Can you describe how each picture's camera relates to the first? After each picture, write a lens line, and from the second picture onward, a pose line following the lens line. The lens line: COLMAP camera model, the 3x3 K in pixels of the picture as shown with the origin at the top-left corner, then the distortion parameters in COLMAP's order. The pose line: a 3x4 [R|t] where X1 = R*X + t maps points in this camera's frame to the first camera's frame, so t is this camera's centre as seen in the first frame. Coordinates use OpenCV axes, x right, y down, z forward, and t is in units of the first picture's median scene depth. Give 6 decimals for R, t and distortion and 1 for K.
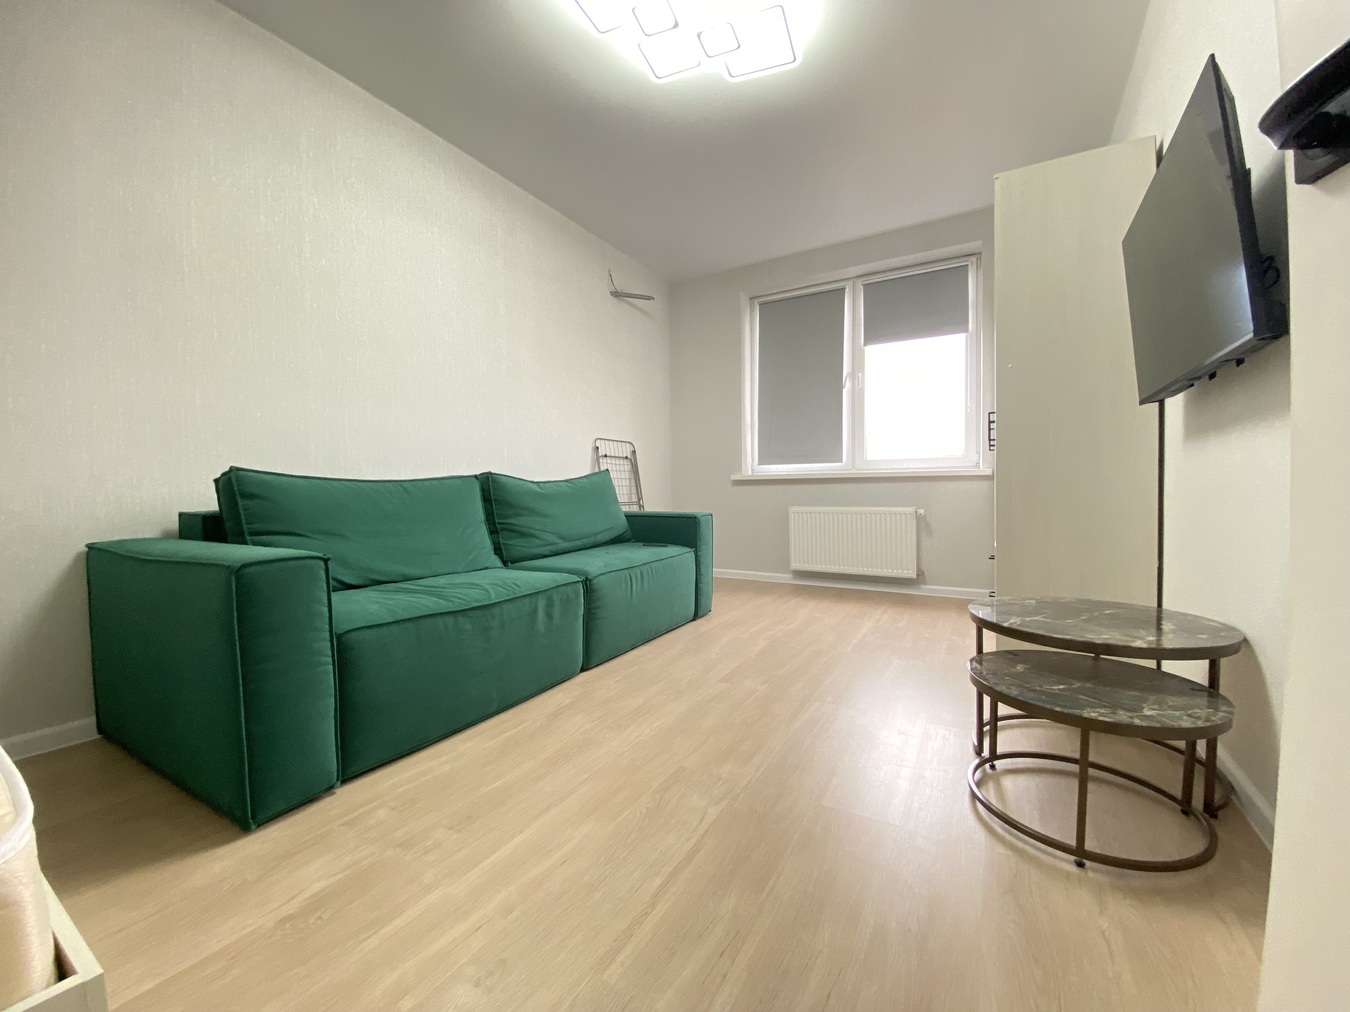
lens RADIAL K [[546.9, 0, 670.6], [0, 546.9, 500.8], [0, 0, 1]] dist [0.028434, -0.026448]
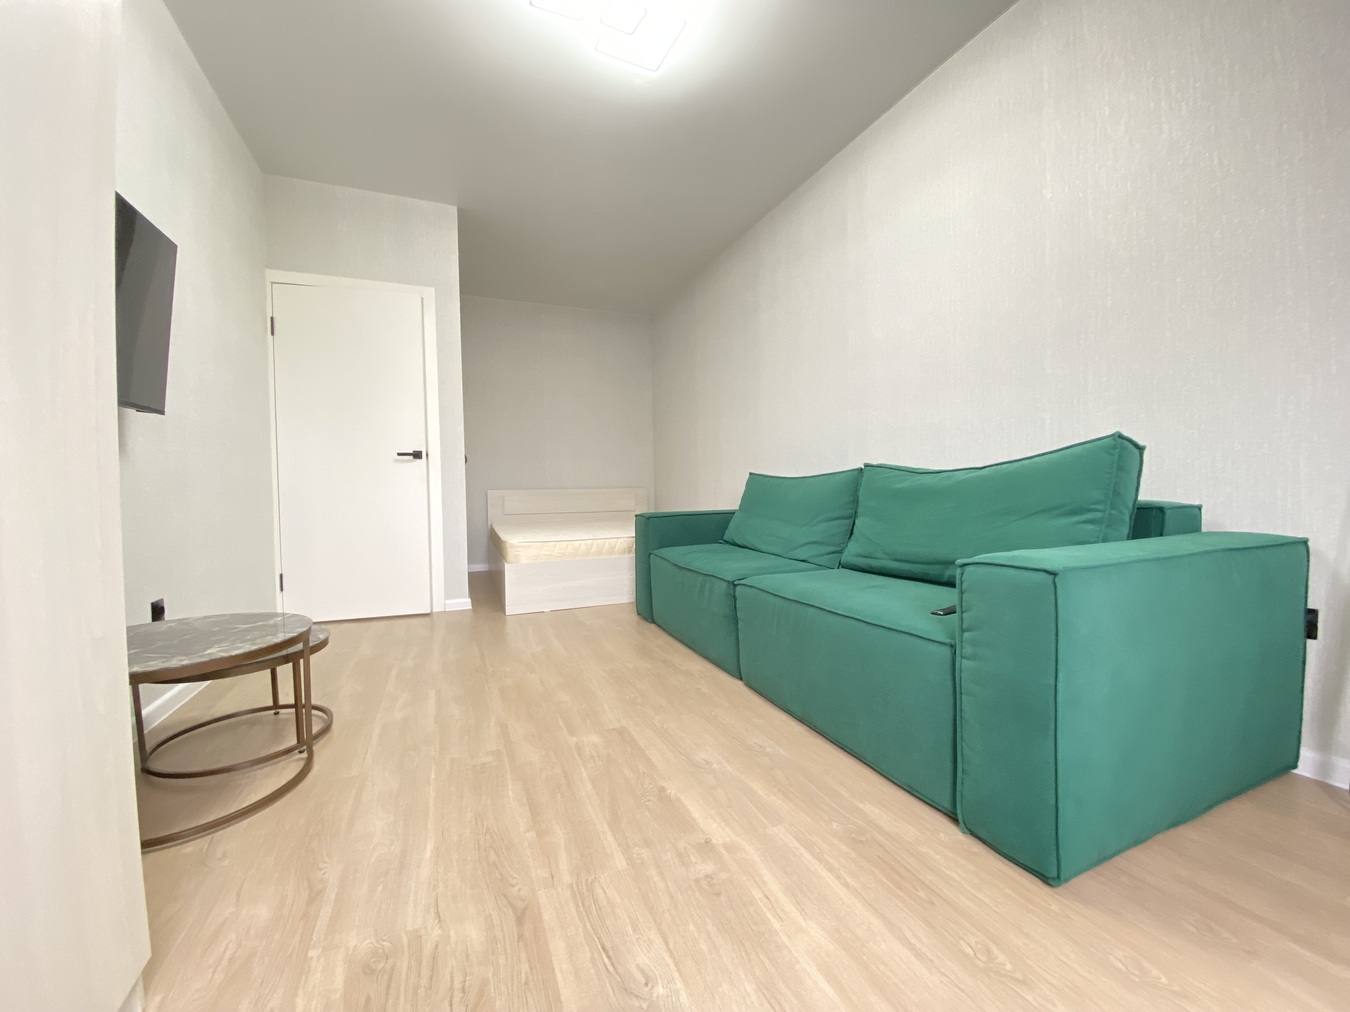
lens RADIAL K [[546.9, 0, 670.6], [0, 546.9, 500.8], [0, 0, 1]] dist [0.028434, -0.026448]
pose [[-0.611190, 0.051223, -0.789825, 0.658480], [0.005178, 0.998141, 0.060726, -0.055737], [0.791467, 0.033025, -0.610319, 1.507619]]
